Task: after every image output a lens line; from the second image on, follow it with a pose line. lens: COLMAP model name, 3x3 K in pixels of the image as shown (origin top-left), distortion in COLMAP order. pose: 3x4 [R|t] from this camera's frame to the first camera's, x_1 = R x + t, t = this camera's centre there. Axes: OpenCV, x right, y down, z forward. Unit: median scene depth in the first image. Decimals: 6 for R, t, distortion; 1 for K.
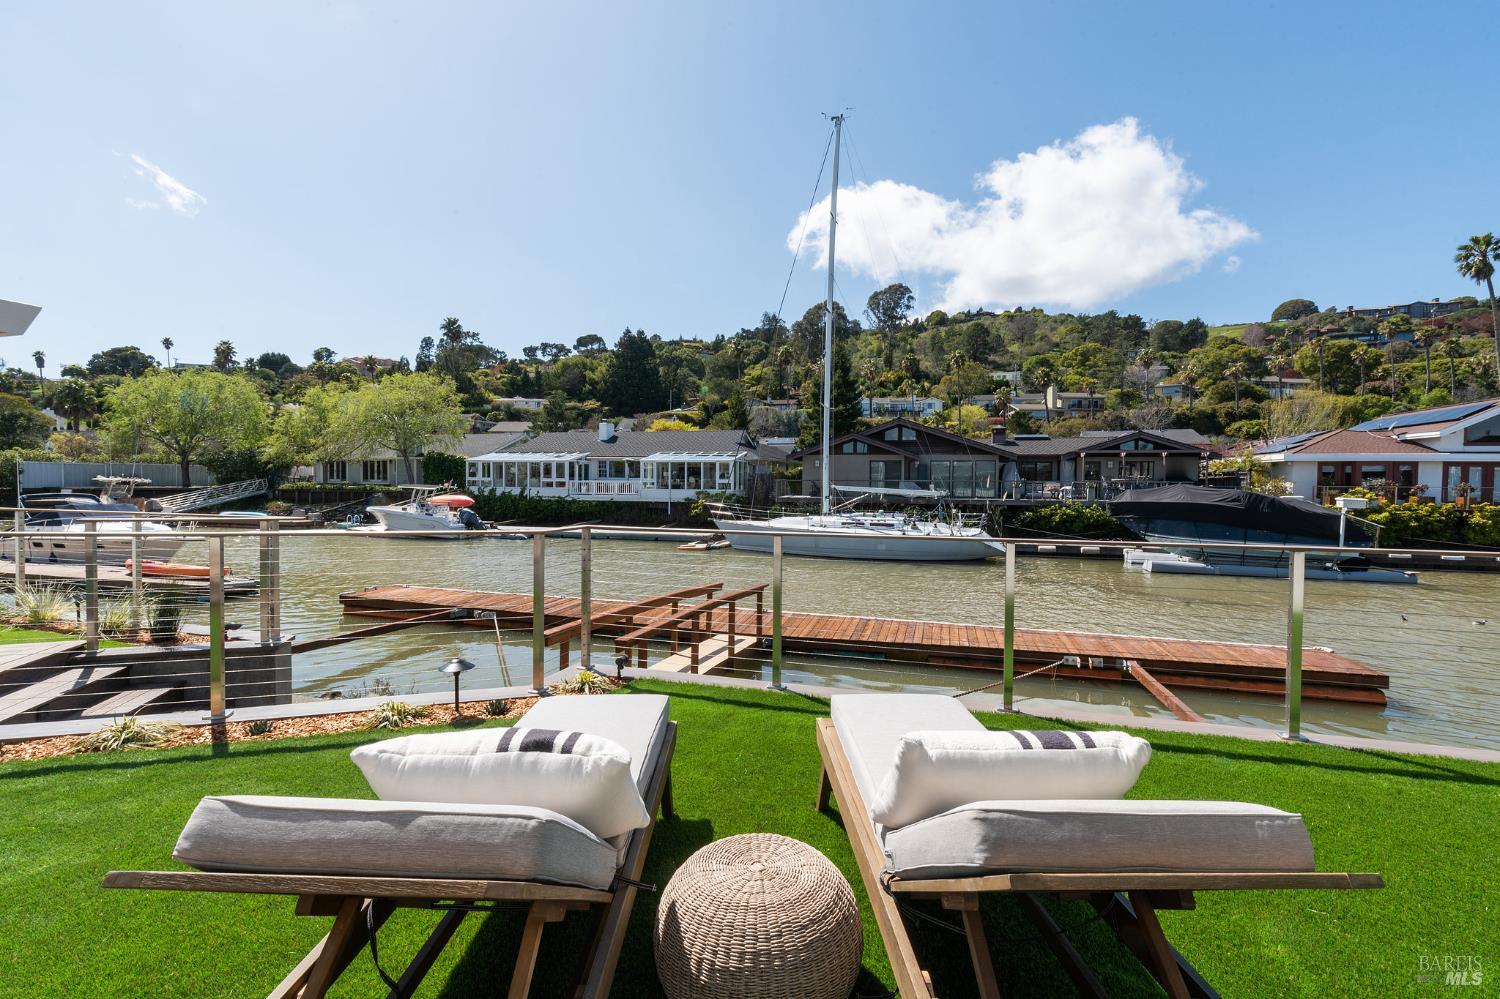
lens RADIAL K [[644.0, 0, 755.3], [0, 644.0, 499.6], [0, 0, 1]] dist [-0.000312, -0.000768]
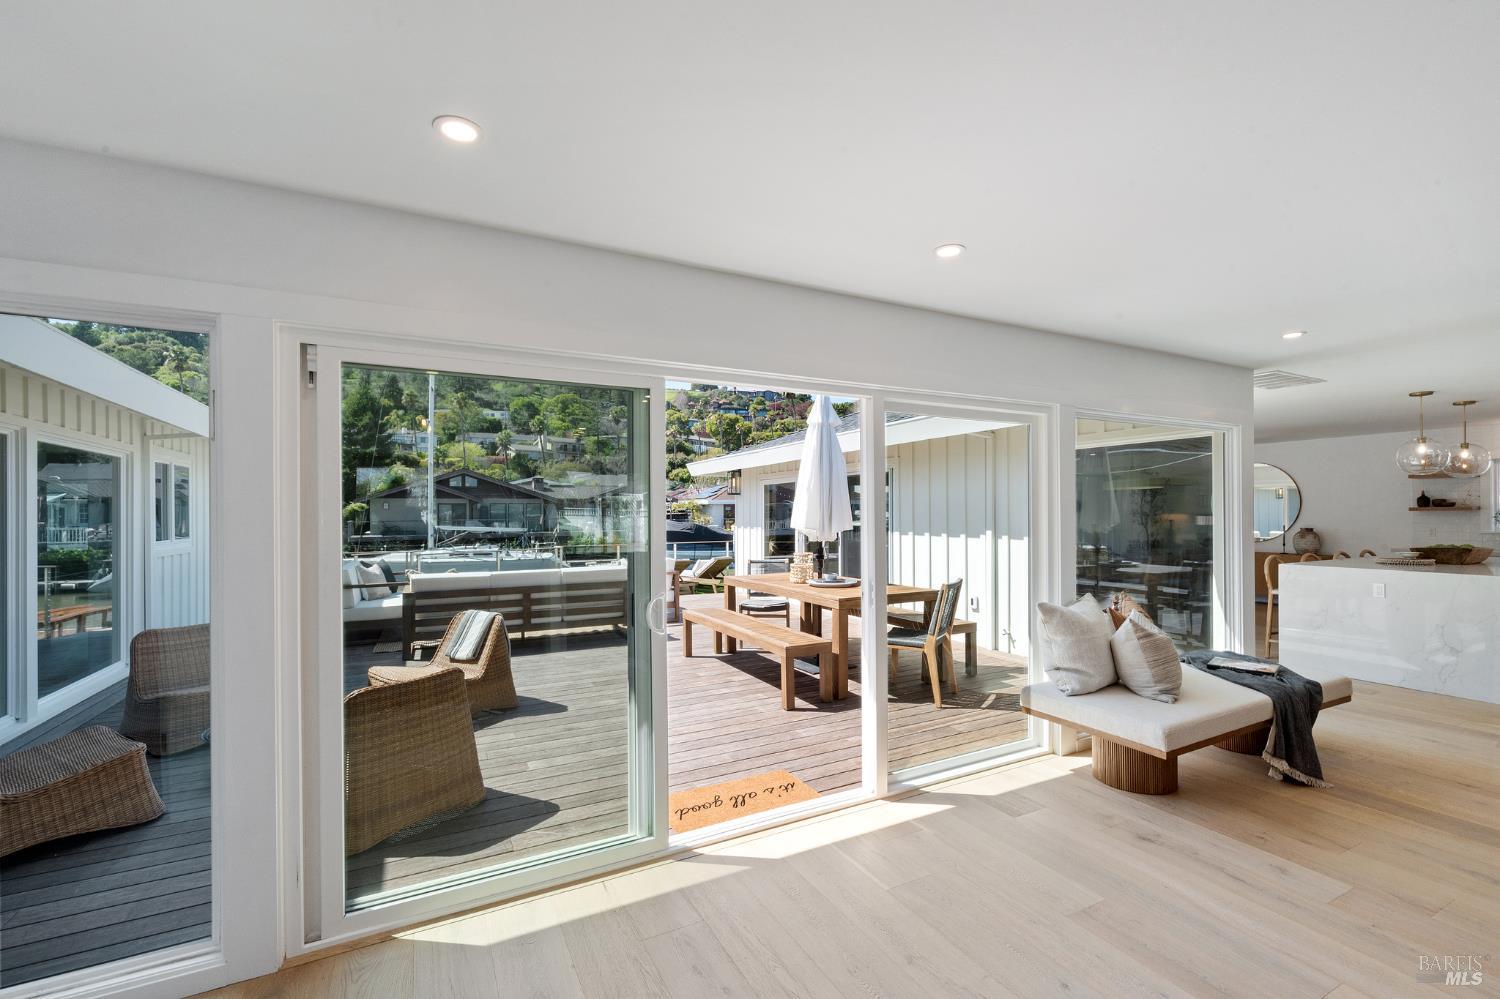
lens RADIAL K [[640.0, 0, 752.9], [0, 640.0, 513.8], [0, 0, 1]] dist [0.000735, 0.000121]
pose [[0.719456, -0.015215, 0.694371, -0.070405], [0.034536, 0.999307, -0.013888, -0.001554], [-0.693678, 0.033973, 0.719483, -0.078133]]
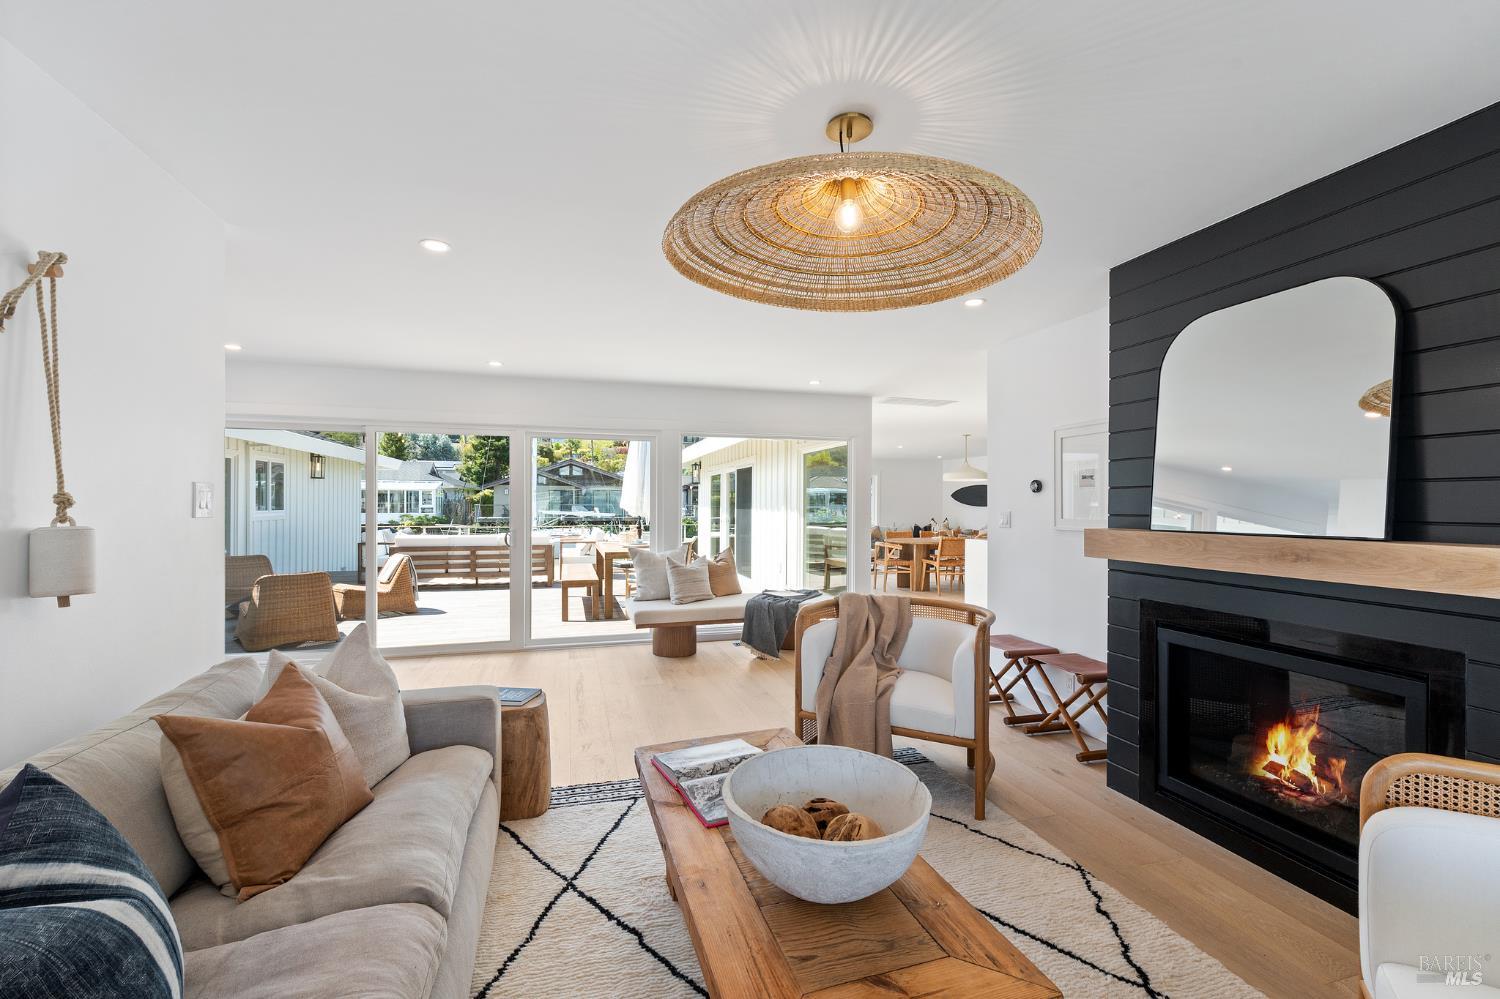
lens RADIAL K [[637.4, 0, 760.2], [0, 637.4, 505.4], [0, 0, 1]] dist [0.000514, -0.000096]
pose [[0.833847, -0.007181, 0.551949, -0.060052], [0.018614, 0.999712, -0.015115, 0.000080], [-0.551682, 0.022877, 0.833741, -0.112625]]
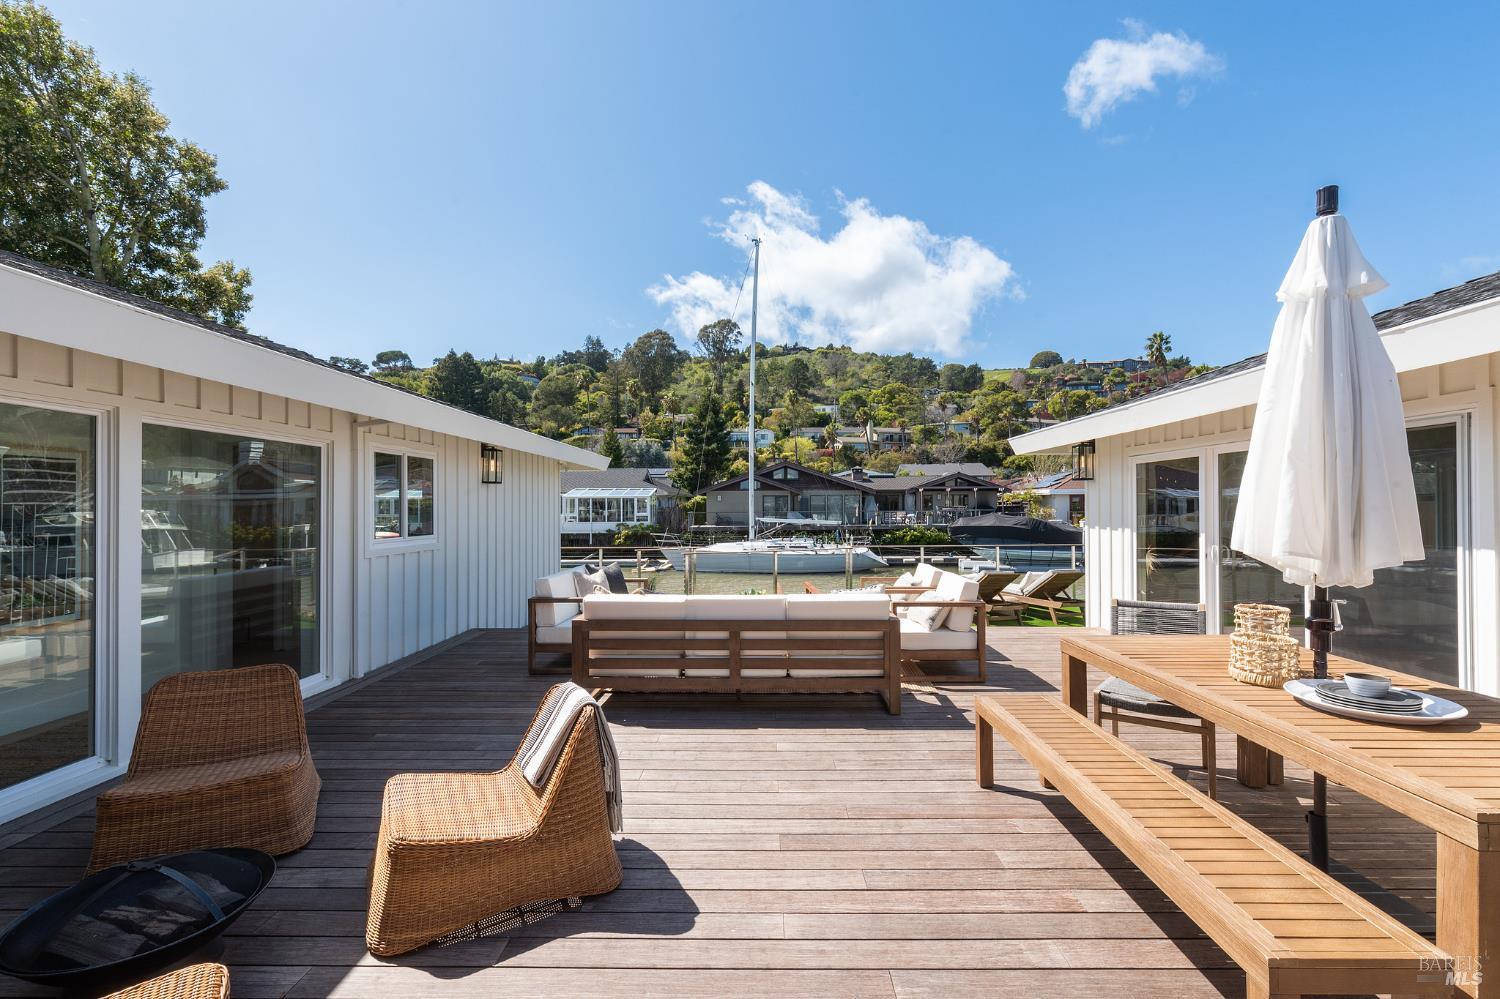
lens RADIAL K [[656.6, 0, 755.5], [0, 656.6, 500.3], [0, 0, 1]] dist [-0.000849, -0.000024]
pose [[0.962466, -0.011624, 0.271153, -0.054784], [0.022116, 0.999119, -0.035672, -0.002286], [-0.270500, 0.040330, 0.961875, -0.061076]]
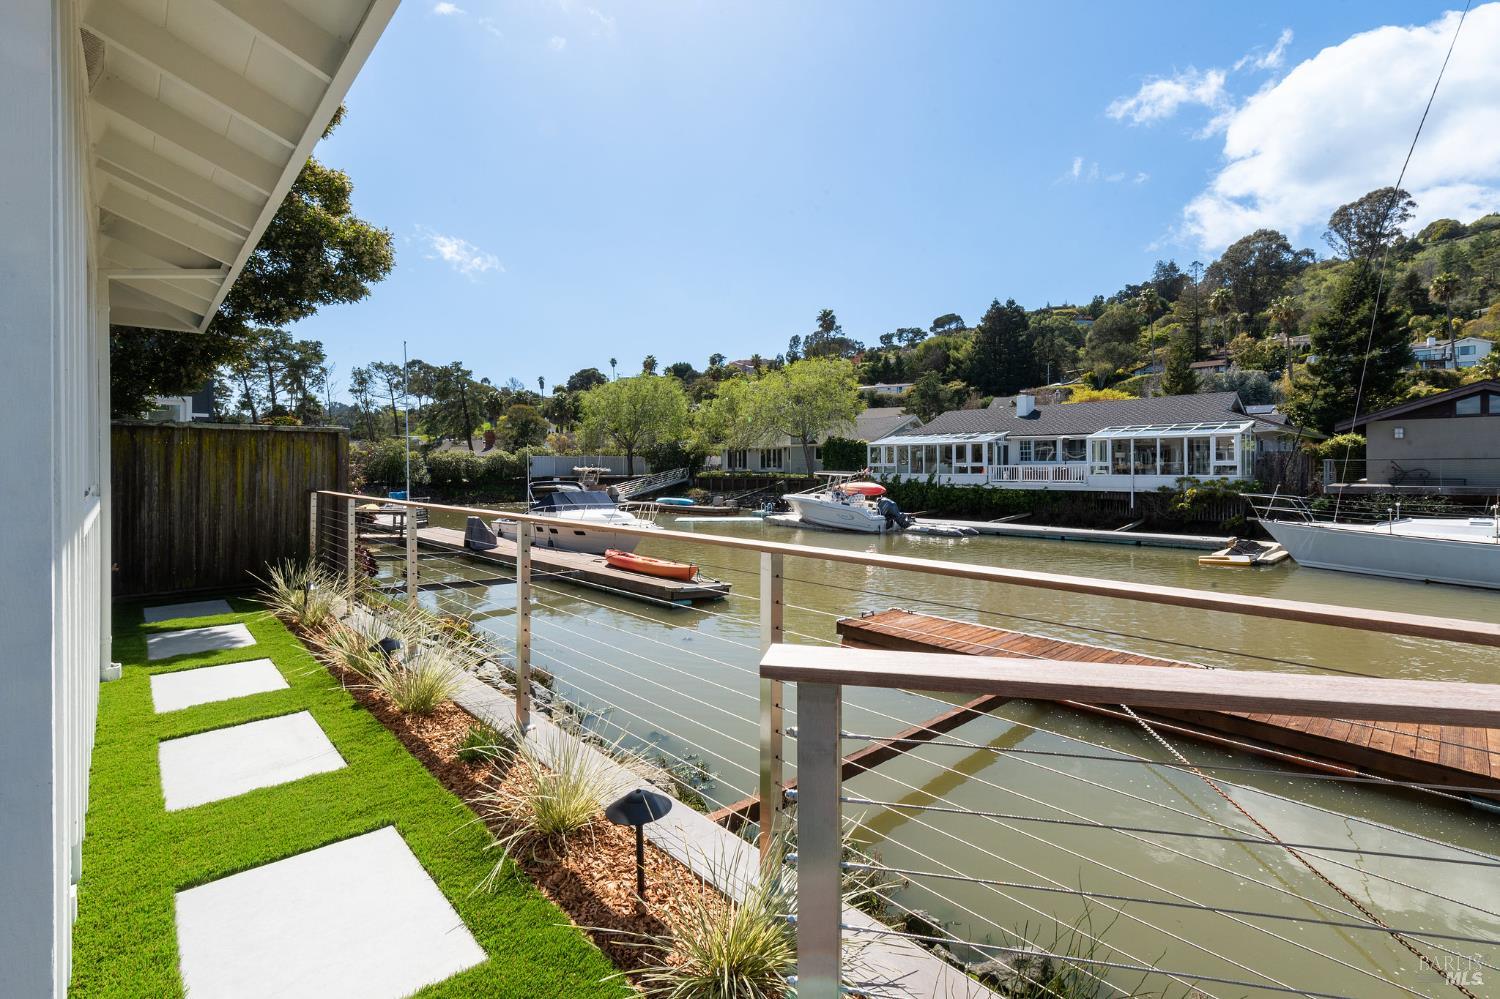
lens RADIAL K [[661.9, 0, 752.6], [0, 661.9, 466.1], [0, 0, 1]] dist [-0.002460, -0.001087]
pose [[0.863432, -0.012578, -0.504308, -0.041393], [-0.003179, 0.999534, -0.030372, -0.000509], [0.504454, 0.027827, 0.862990, 0.036712]]
